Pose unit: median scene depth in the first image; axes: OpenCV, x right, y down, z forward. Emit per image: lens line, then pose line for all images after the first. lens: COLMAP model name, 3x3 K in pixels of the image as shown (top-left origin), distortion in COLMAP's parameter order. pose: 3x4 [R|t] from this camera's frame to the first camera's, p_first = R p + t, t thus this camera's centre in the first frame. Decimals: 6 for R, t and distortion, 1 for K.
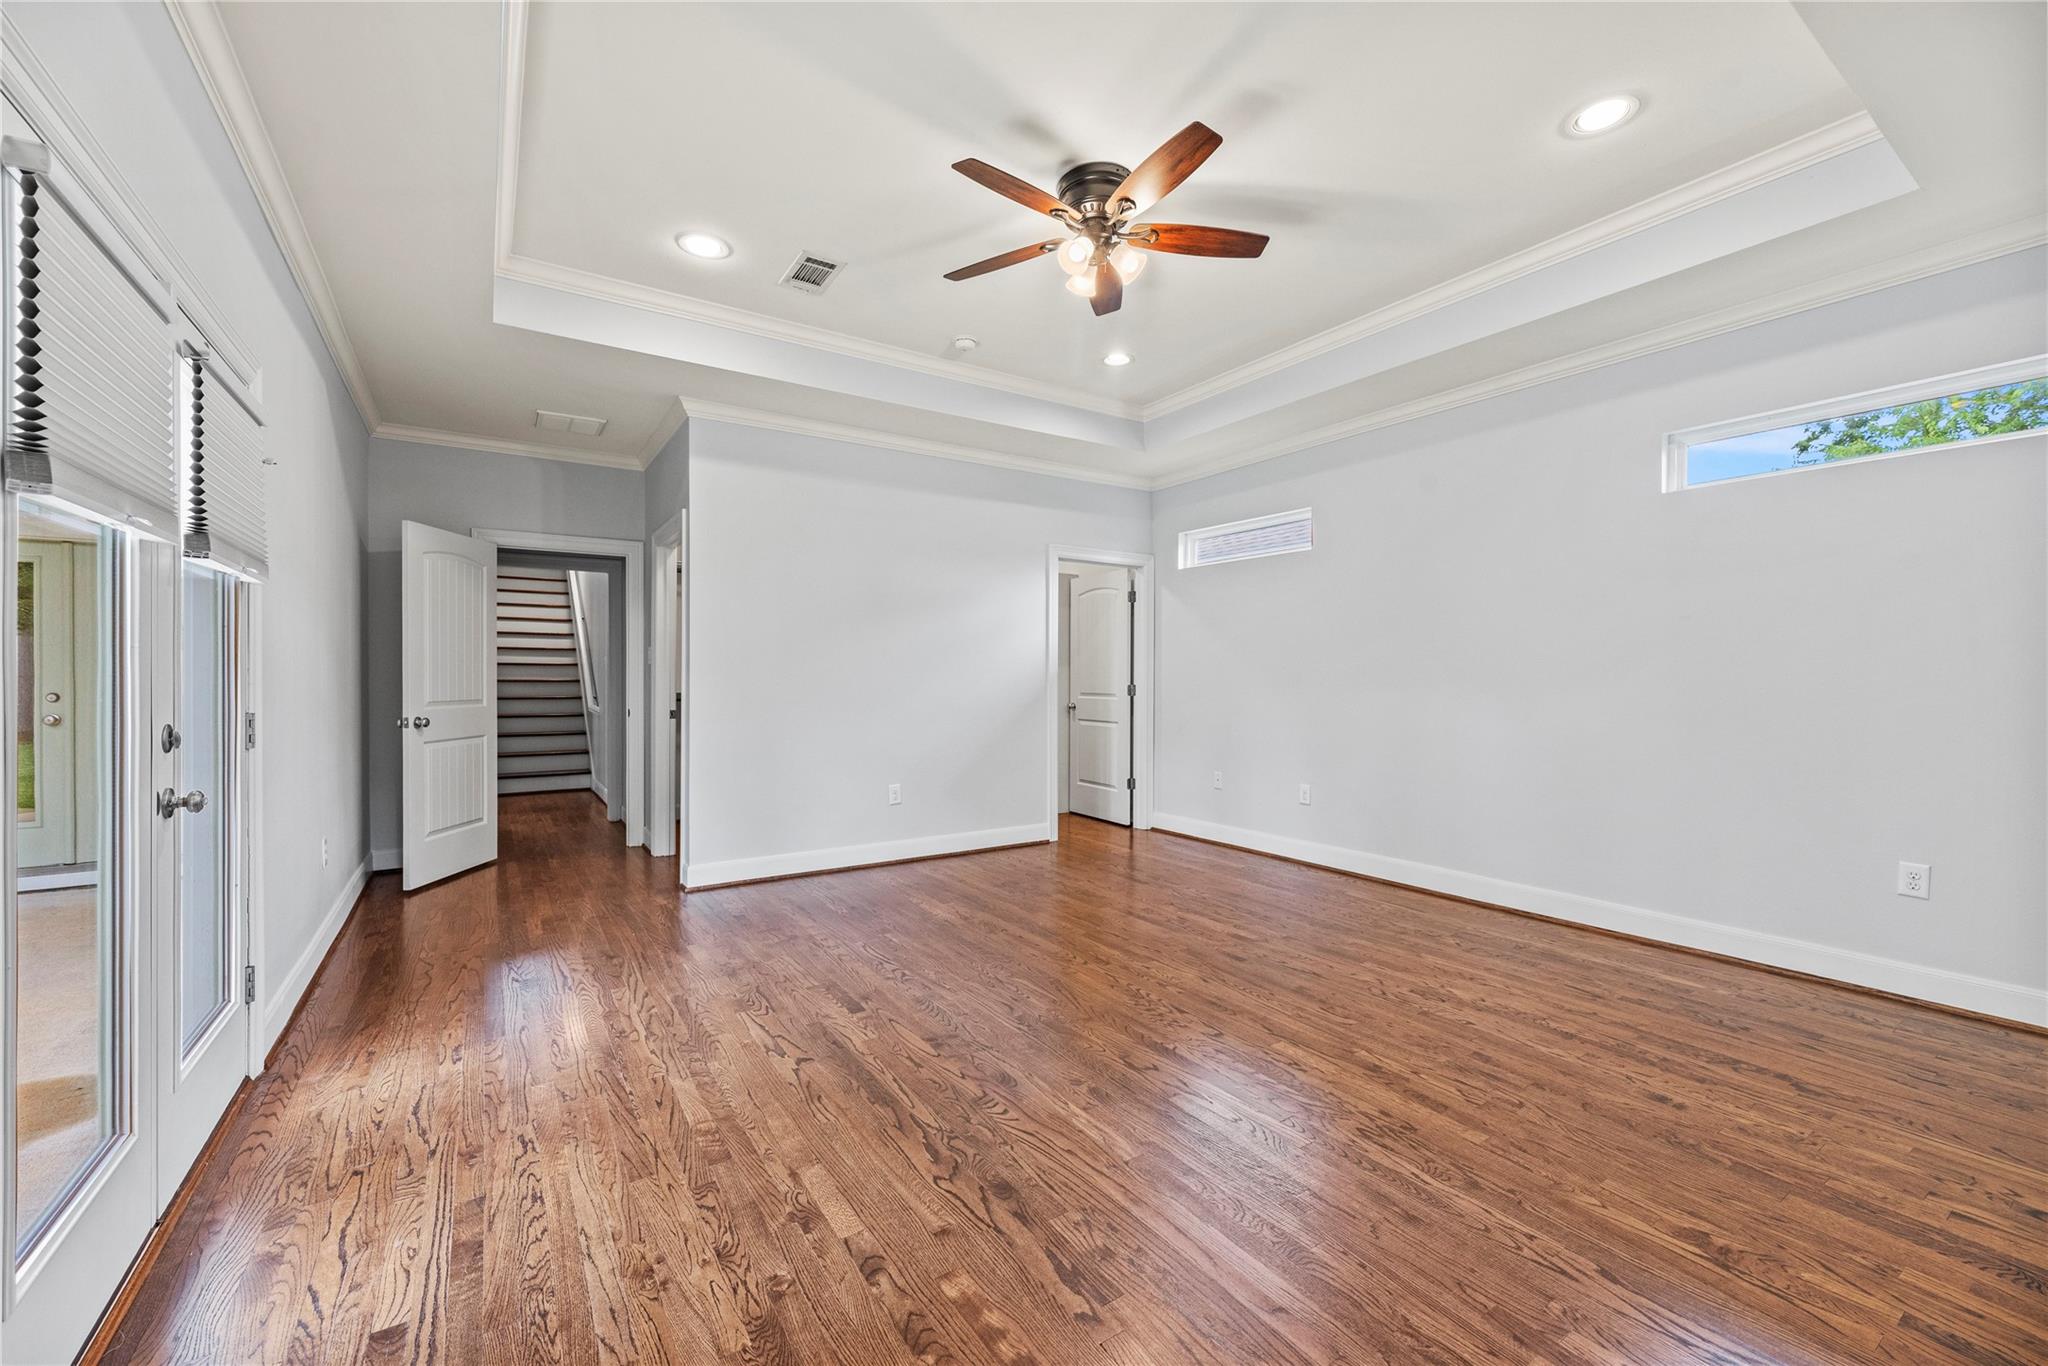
lens RADIAL K [[829.0, 0, 1028.1], [0, 829.0, 681.4], [0, 0, 1]] dist [0.001711, 0.000306]
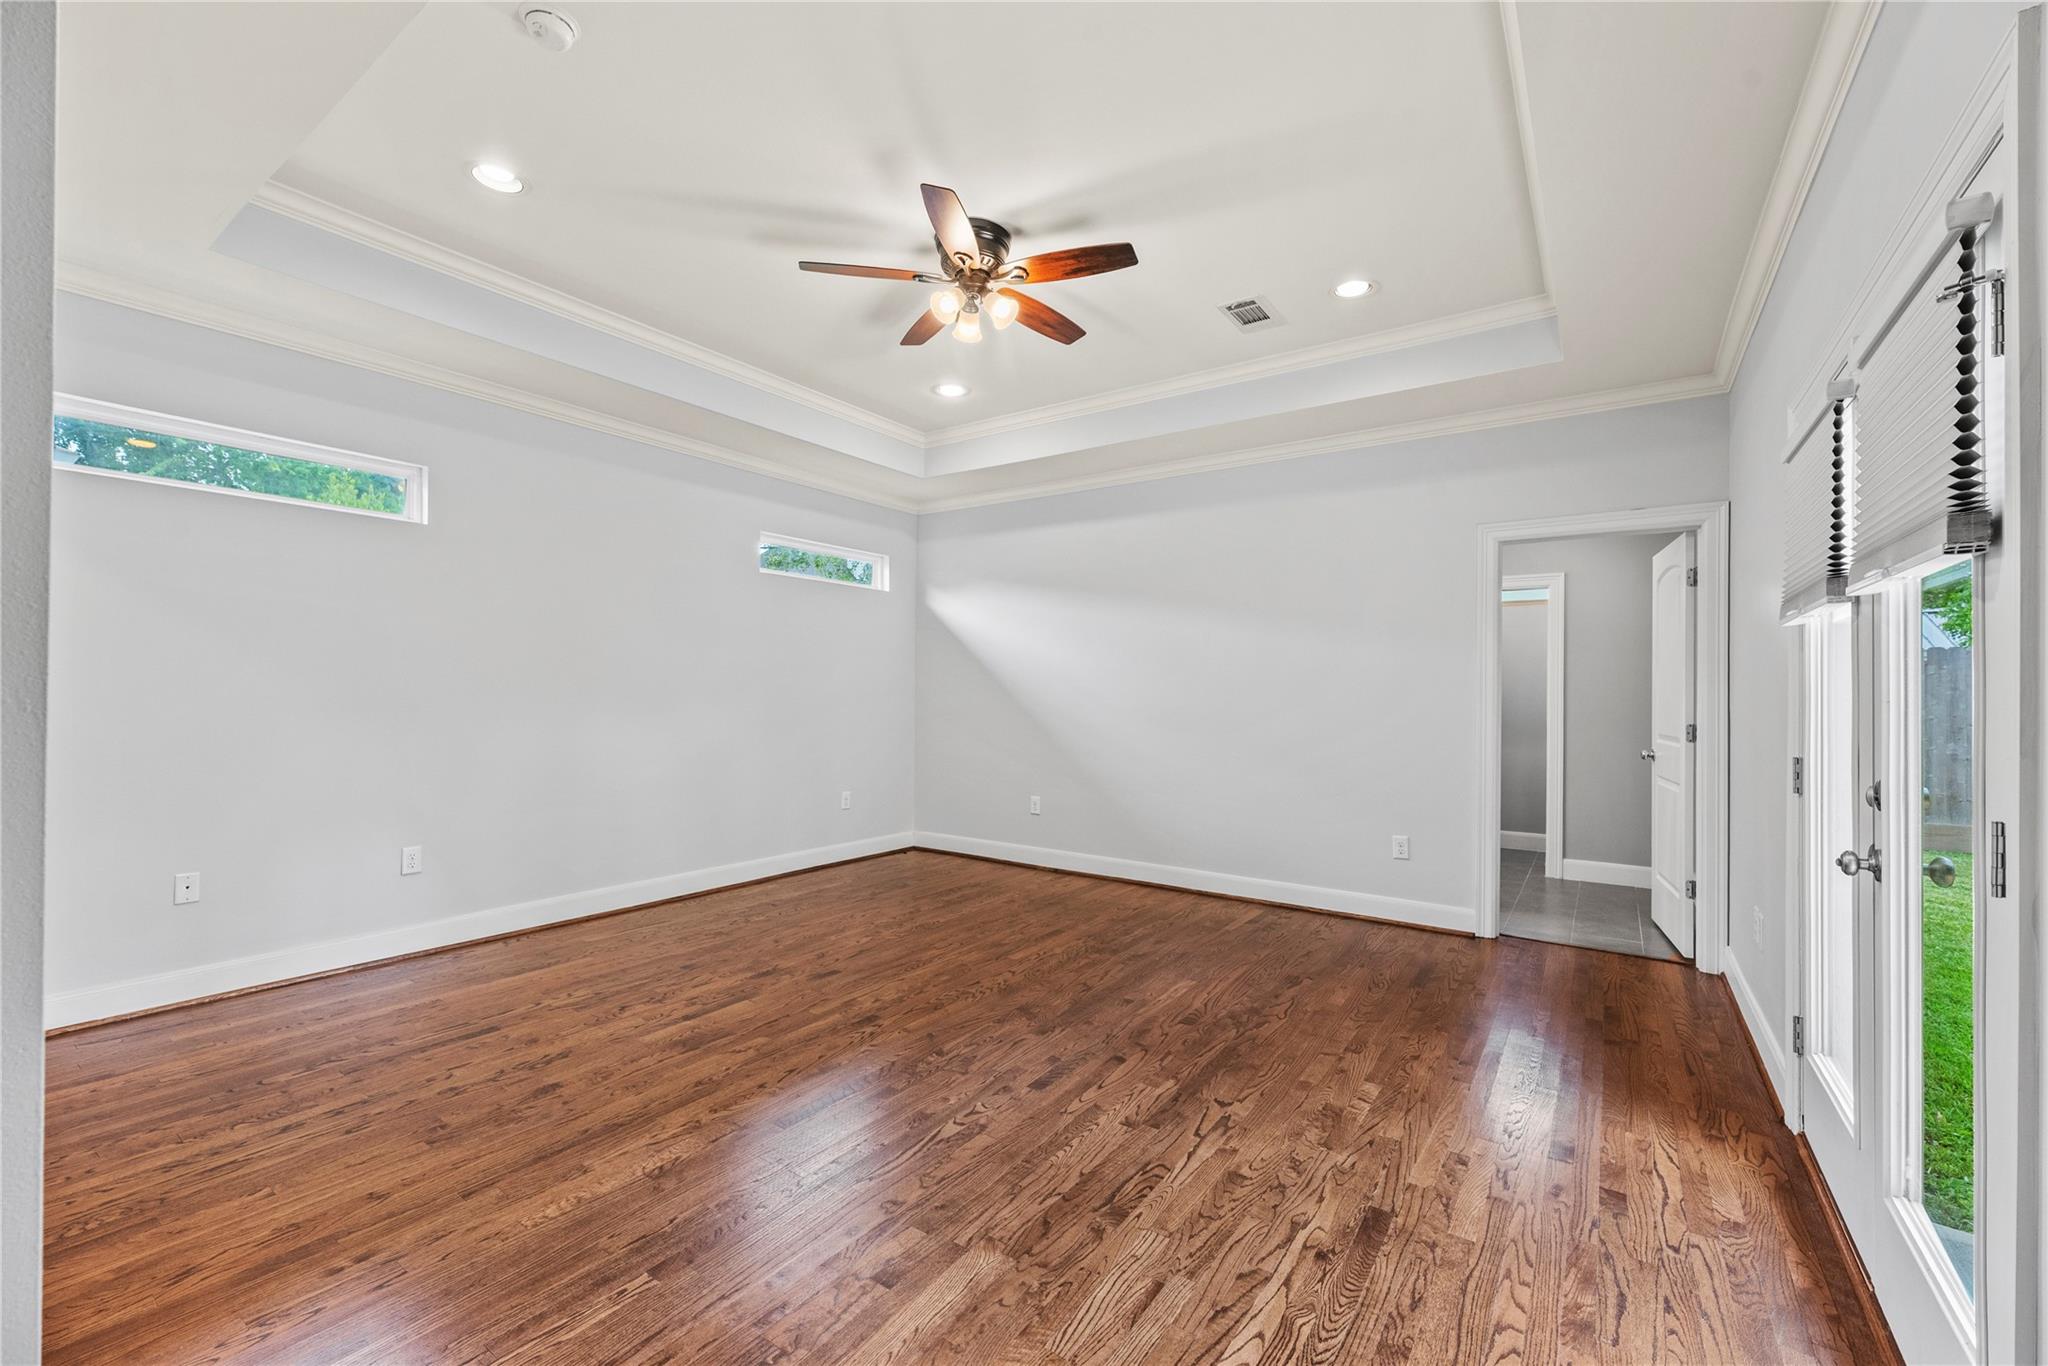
lens RADIAL K [[829.0, 0, 1028.1], [0, 829.0, 681.4], [0, 0, 1]] dist [0.001711, 0.000306]
pose [[-0.368524, 0.007387, 0.929589, -0.999126], [-0.004319, 0.999944, -0.009658, -0.027876], [-0.929608, -0.007574, -0.368471, 1.432094]]
